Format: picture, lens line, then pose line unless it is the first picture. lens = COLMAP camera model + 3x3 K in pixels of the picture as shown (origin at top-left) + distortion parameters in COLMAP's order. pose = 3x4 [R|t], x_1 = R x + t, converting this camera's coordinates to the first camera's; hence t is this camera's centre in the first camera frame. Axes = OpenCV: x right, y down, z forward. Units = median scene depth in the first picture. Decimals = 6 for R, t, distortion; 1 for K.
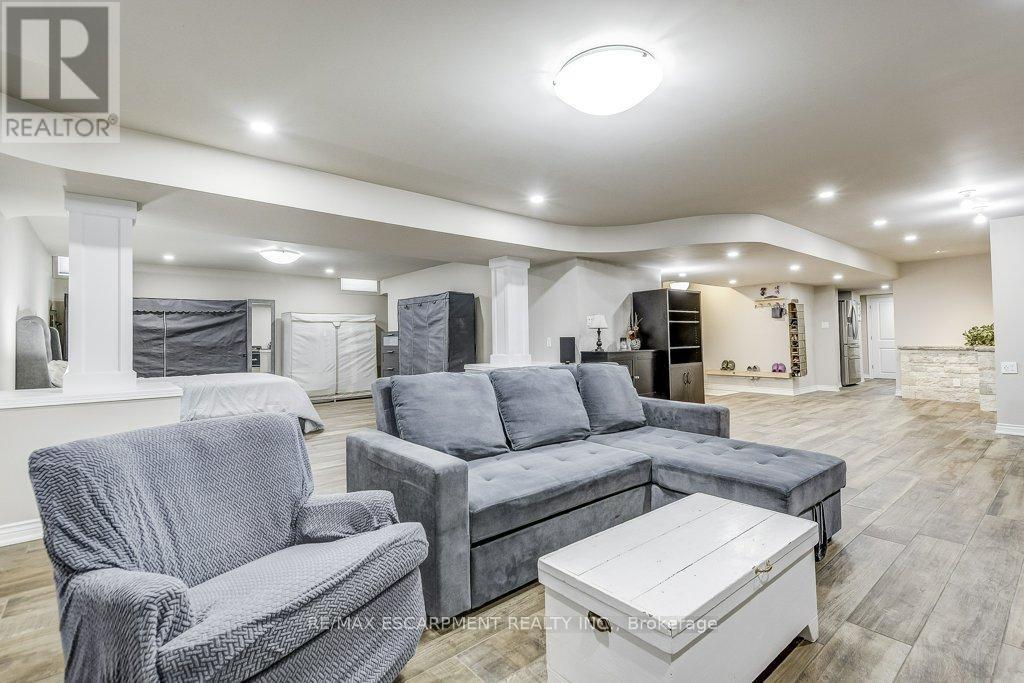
lens RADIAL K [[451.4, 0, 531.8], [0, 451.4, 331.0], [0, 0, 1]] dist [0.025354, -0.008299]
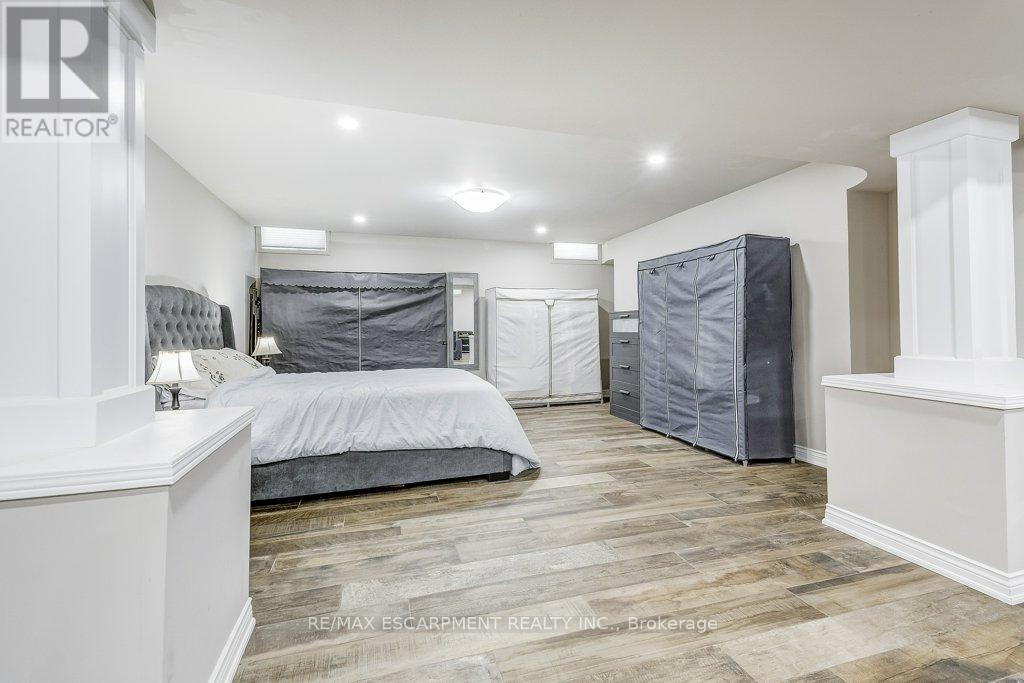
lens RADIAL K [[451.4, 0, 531.8], [0, 451.4, 331.0], [0, 0, 1]] dist [0.025354, -0.008299]
pose [[0.912445, 0.008086, -0.409119, -0.178327], [0.004197, 0.999567, 0.029116, 0.011077], [0.409177, -0.028284, 0.912016, 0.360985]]
